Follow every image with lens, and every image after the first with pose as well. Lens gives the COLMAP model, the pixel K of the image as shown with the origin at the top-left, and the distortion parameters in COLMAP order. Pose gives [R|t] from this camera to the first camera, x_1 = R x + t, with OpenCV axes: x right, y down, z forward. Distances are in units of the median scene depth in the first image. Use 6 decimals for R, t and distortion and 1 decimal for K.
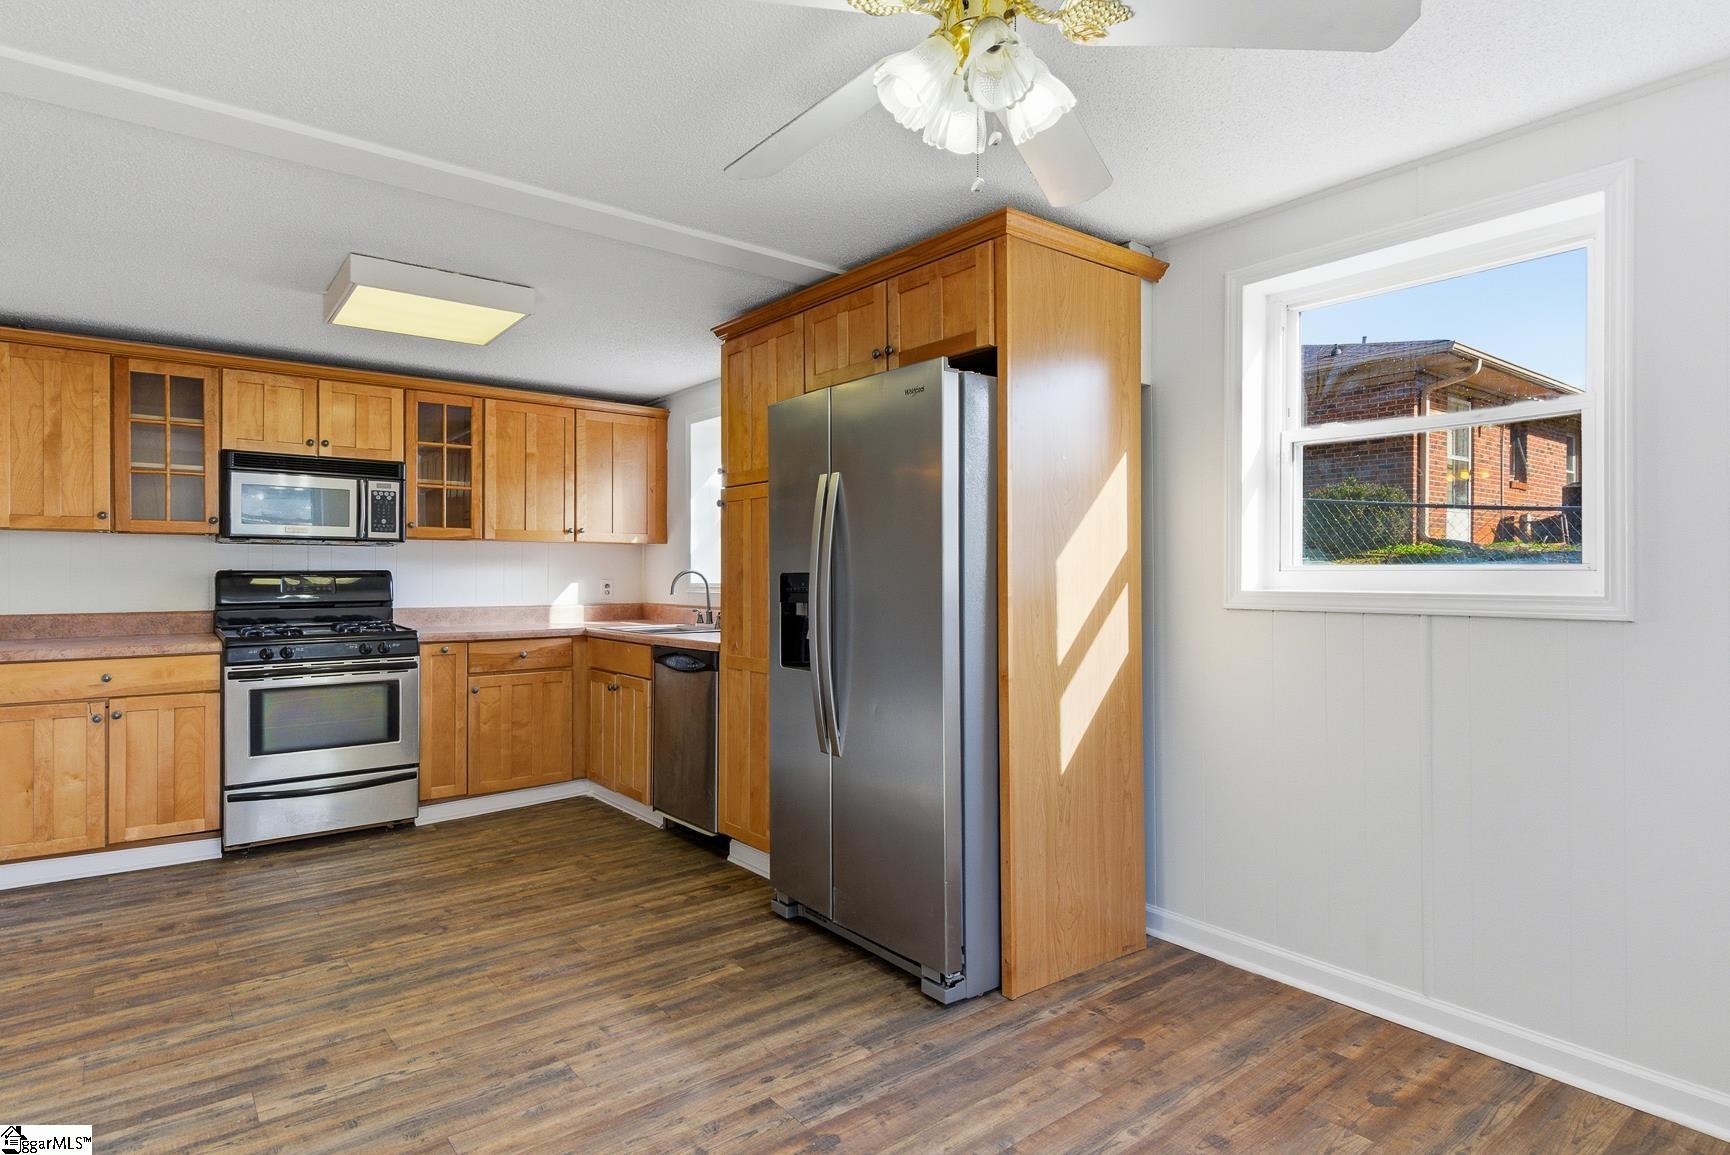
lens RADIAL K [[915.3, 0, 862.9], [0, 915.3, 575.4], [0, 0, 1]] dist [0.001319, -0.002196]
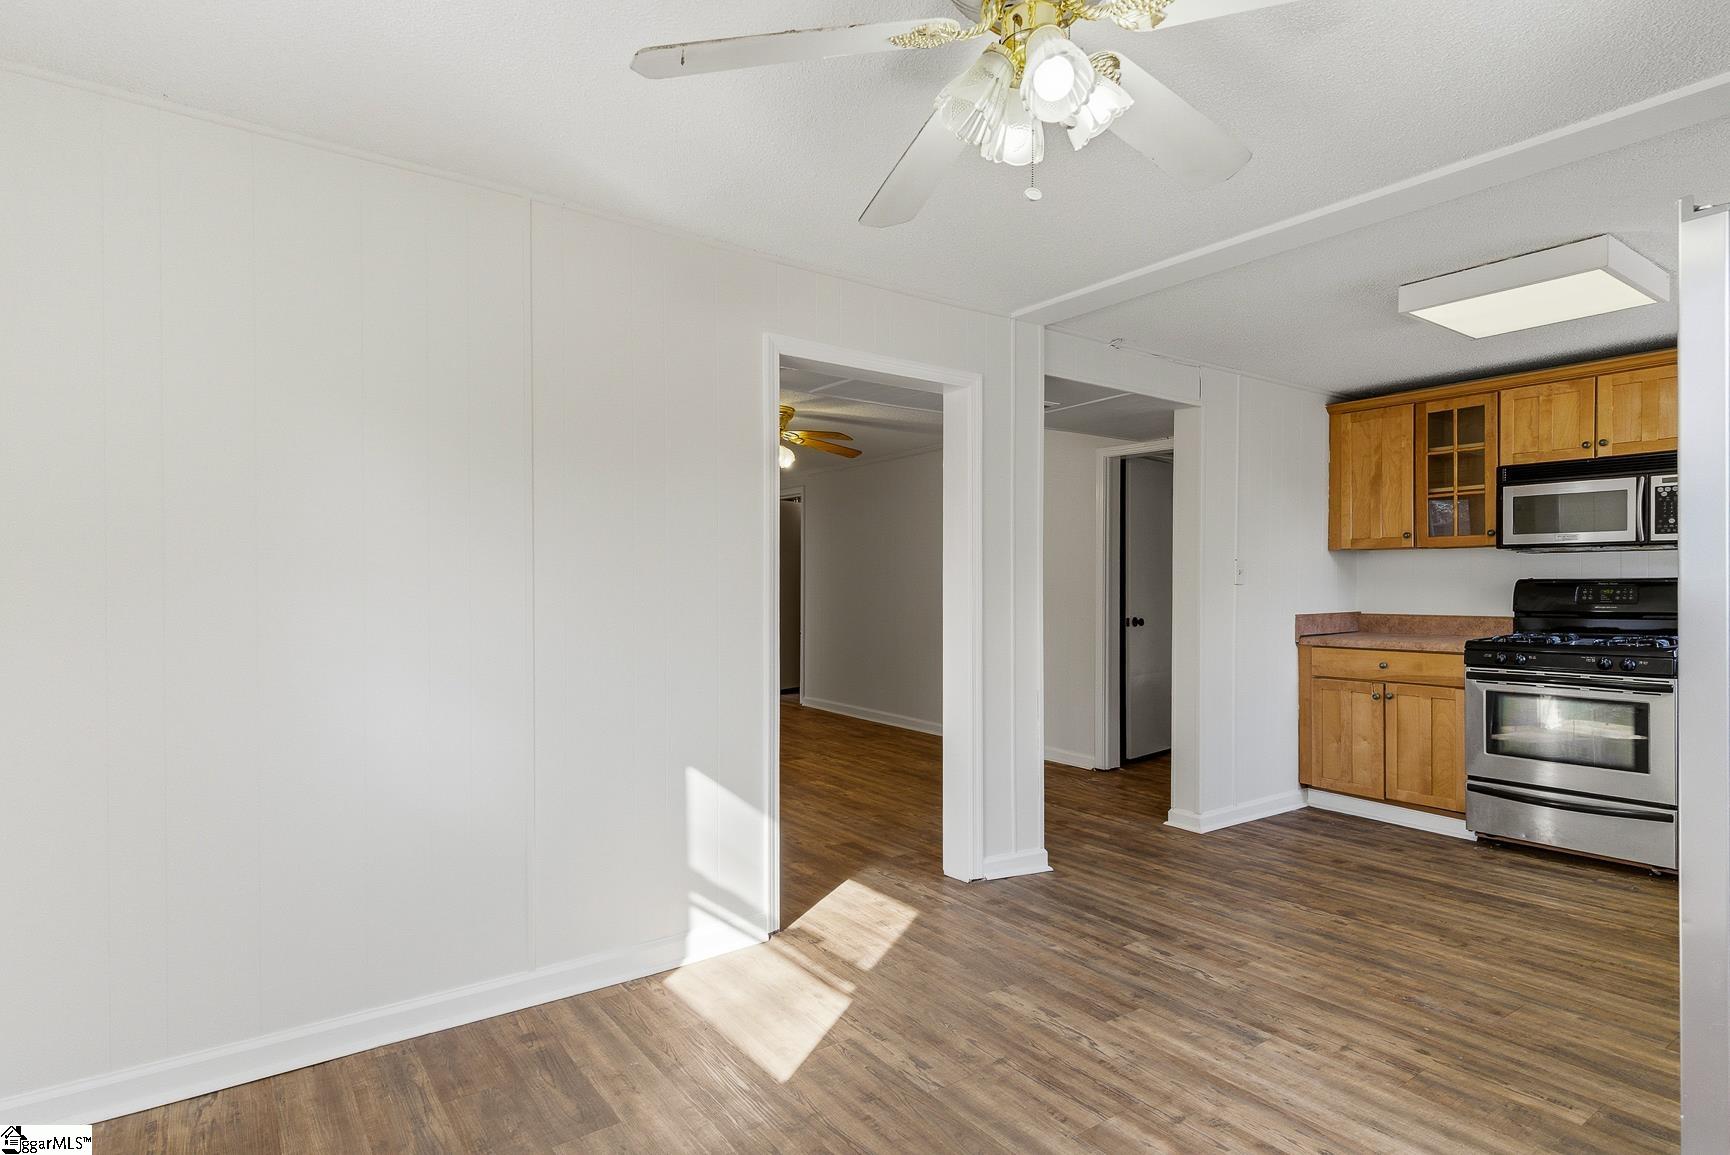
lens RADIAL K [[915.3, 0, 866.0], [0, 915.3, 586.2], [0, 0, 1]] dist [0.001319, -0.002196]
pose [[-0.043537, 0.000980, -0.999051, 0.456267], [0.000858, 0.999999, 0.000944, 0.001373], [0.999051, -0.000816, -0.043538, 0.341116]]
